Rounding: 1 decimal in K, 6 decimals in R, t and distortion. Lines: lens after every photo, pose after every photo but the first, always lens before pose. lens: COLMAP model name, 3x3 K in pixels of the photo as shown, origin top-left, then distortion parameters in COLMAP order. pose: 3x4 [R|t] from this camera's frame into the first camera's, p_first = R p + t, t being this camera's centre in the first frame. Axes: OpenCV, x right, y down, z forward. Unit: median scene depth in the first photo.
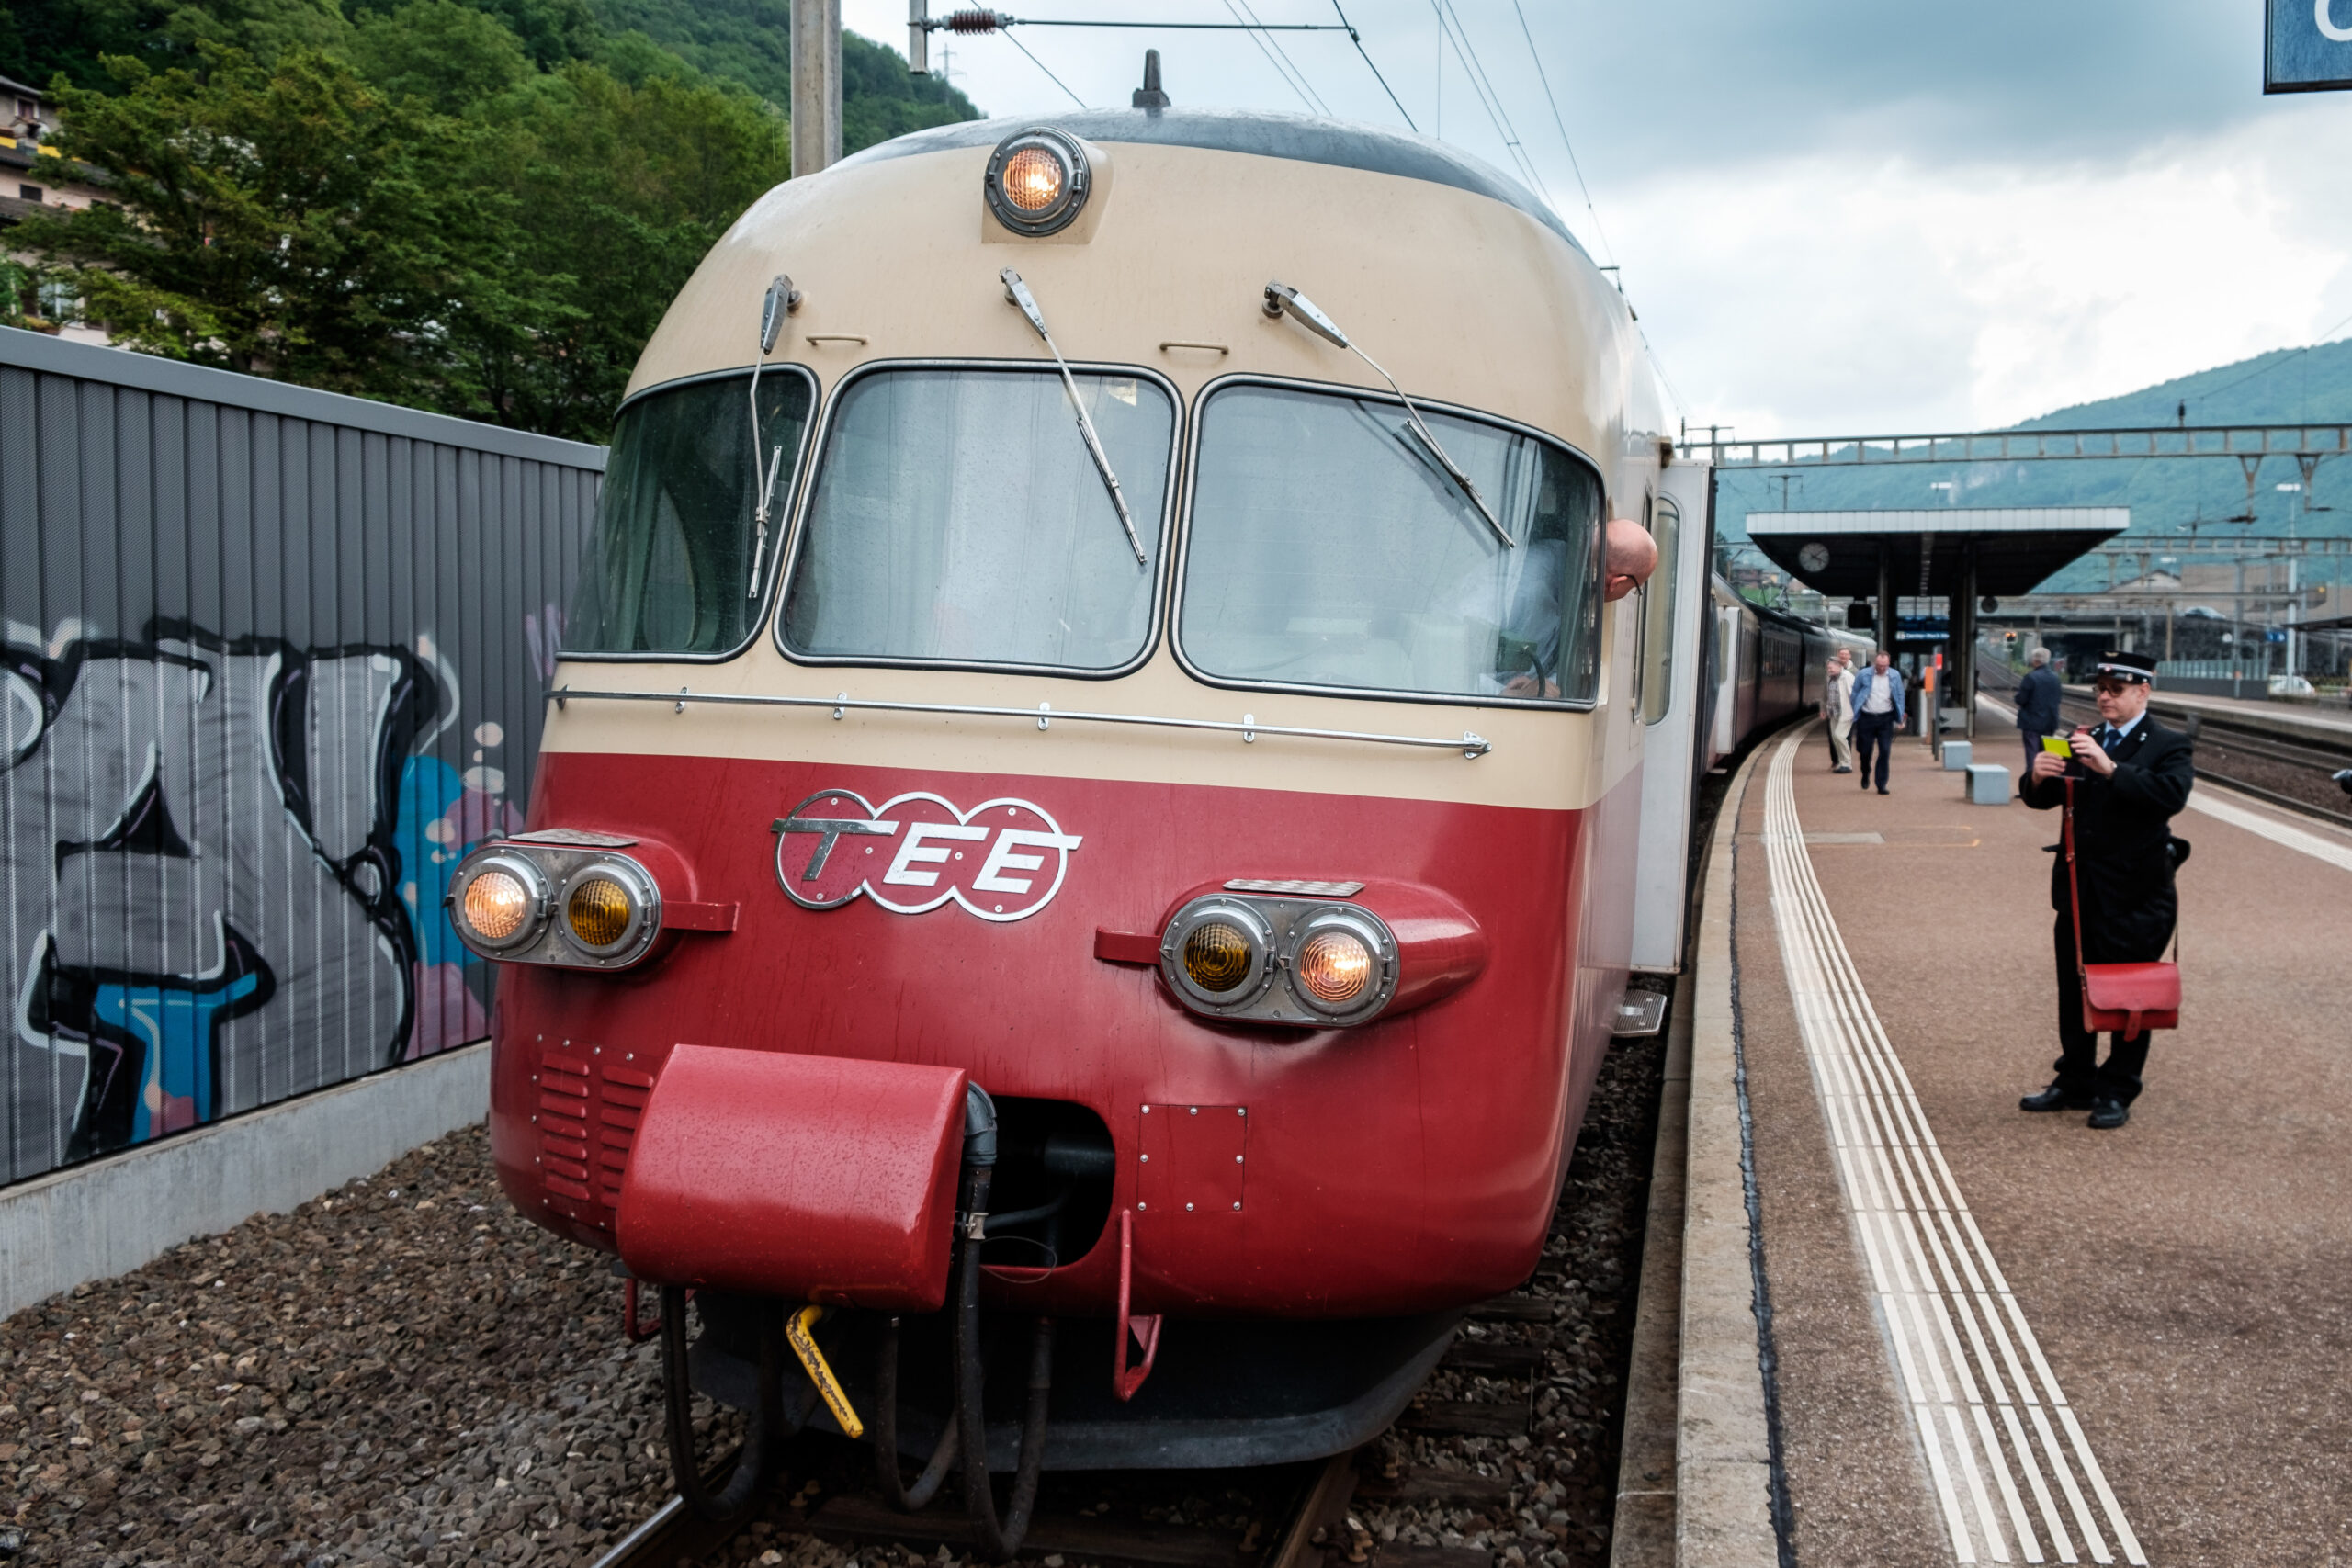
lens RADIAL K [[2133.5, 0, 1172.8], [0, 2133.5, 802.6], [0, 0, 1]] dist [0.009252, 0.000000]
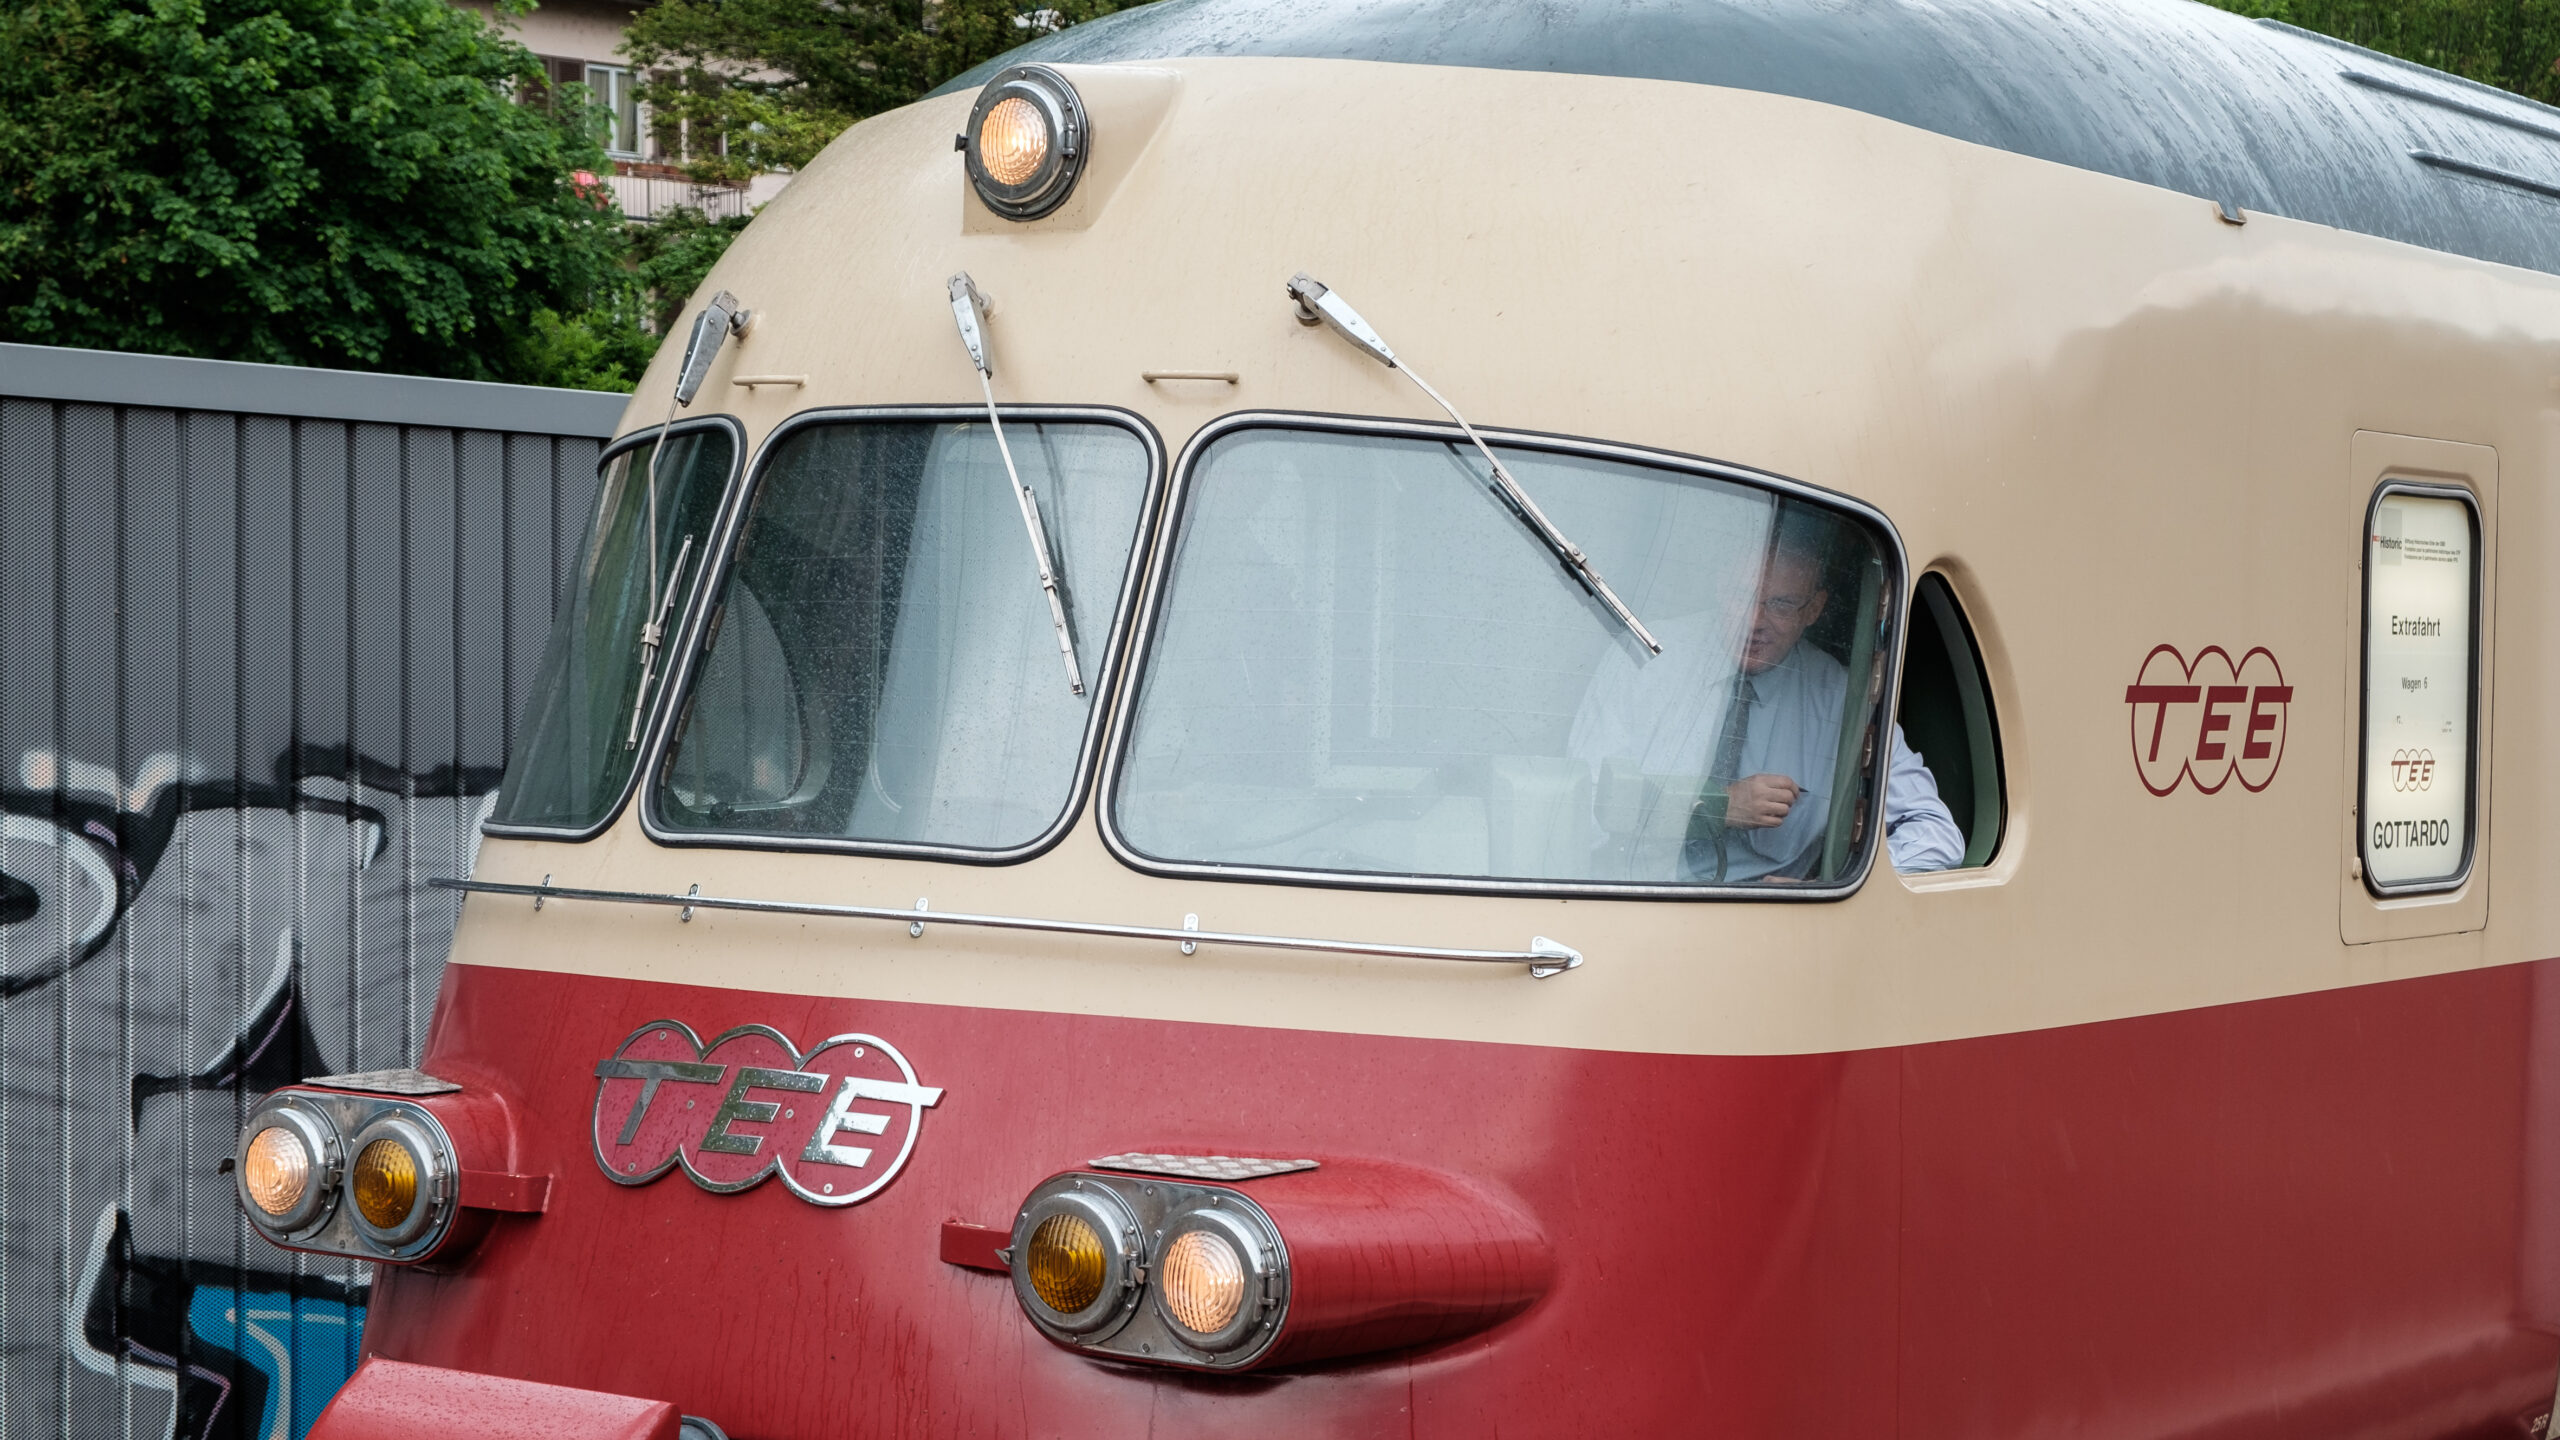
lens RADIAL K [[4273.9, 0, 1282.2], [0, 4273.9, 713.2], [0, 0, 1]] dist [0.038704, 0.000000]
pose [[0.931336, -0.019361, -0.363645, 0.335072], [-0.005278, 0.997763, -0.066640, -0.008304], [0.364122, 0.063983, 0.929151, -0.164362]]
